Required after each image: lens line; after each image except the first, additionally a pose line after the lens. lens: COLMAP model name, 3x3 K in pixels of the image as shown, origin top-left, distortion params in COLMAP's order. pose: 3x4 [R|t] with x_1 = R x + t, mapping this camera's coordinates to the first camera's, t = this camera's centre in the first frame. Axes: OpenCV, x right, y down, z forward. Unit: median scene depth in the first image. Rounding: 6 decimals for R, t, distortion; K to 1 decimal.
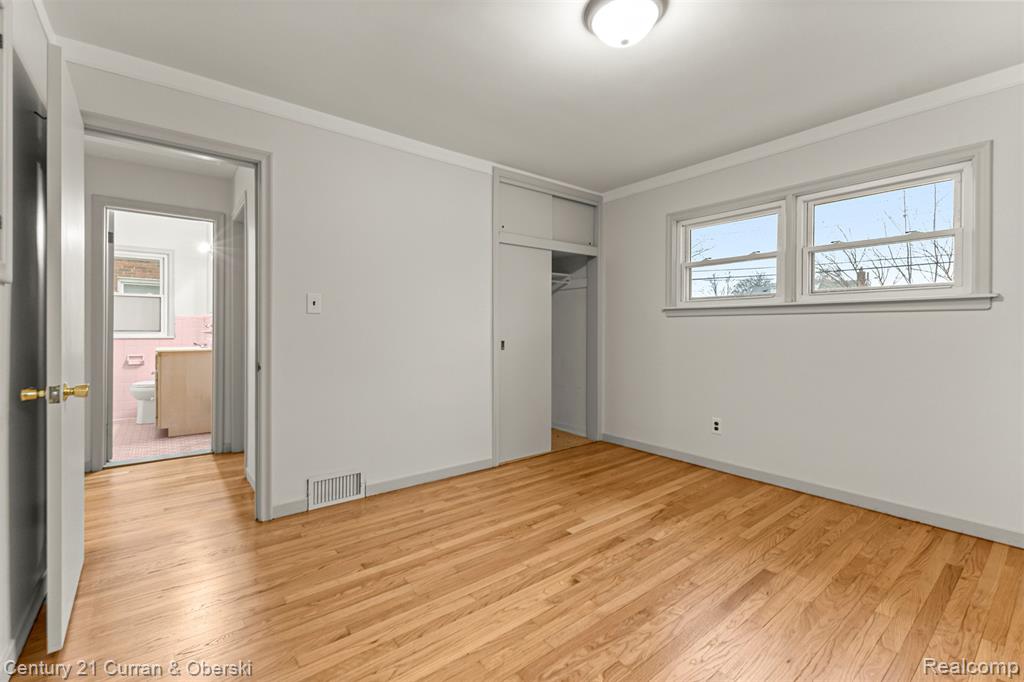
lens RADIAL K [[445.3, 0, 514.0], [0, 445.3, 327.6], [0, 0, 1]] dist [0.011665, -0.002251]
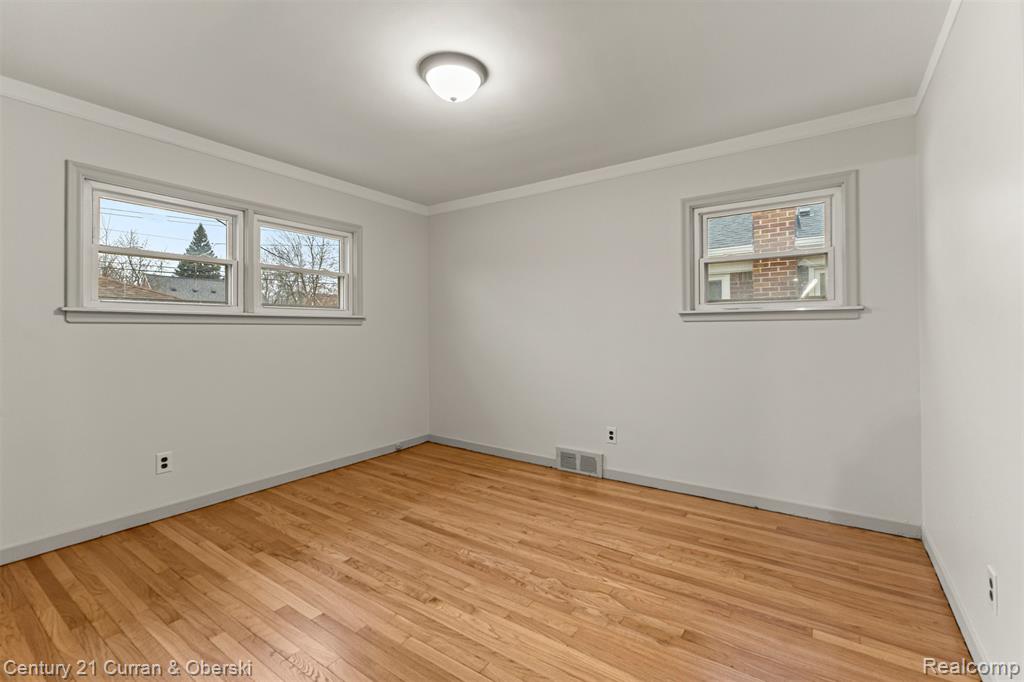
lens RADIAL K [[445.3, 0, 510.7], [0, 445.3, 325.2], [0, 0, 1]] dist [0.011665, -0.002251]
pose [[-0.288375, 0.009926, 0.957466, -0.746559], [0.000289, 0.999947, -0.010280, -0.024567], [-0.957518, -0.002688, -0.288362, 0.974770]]
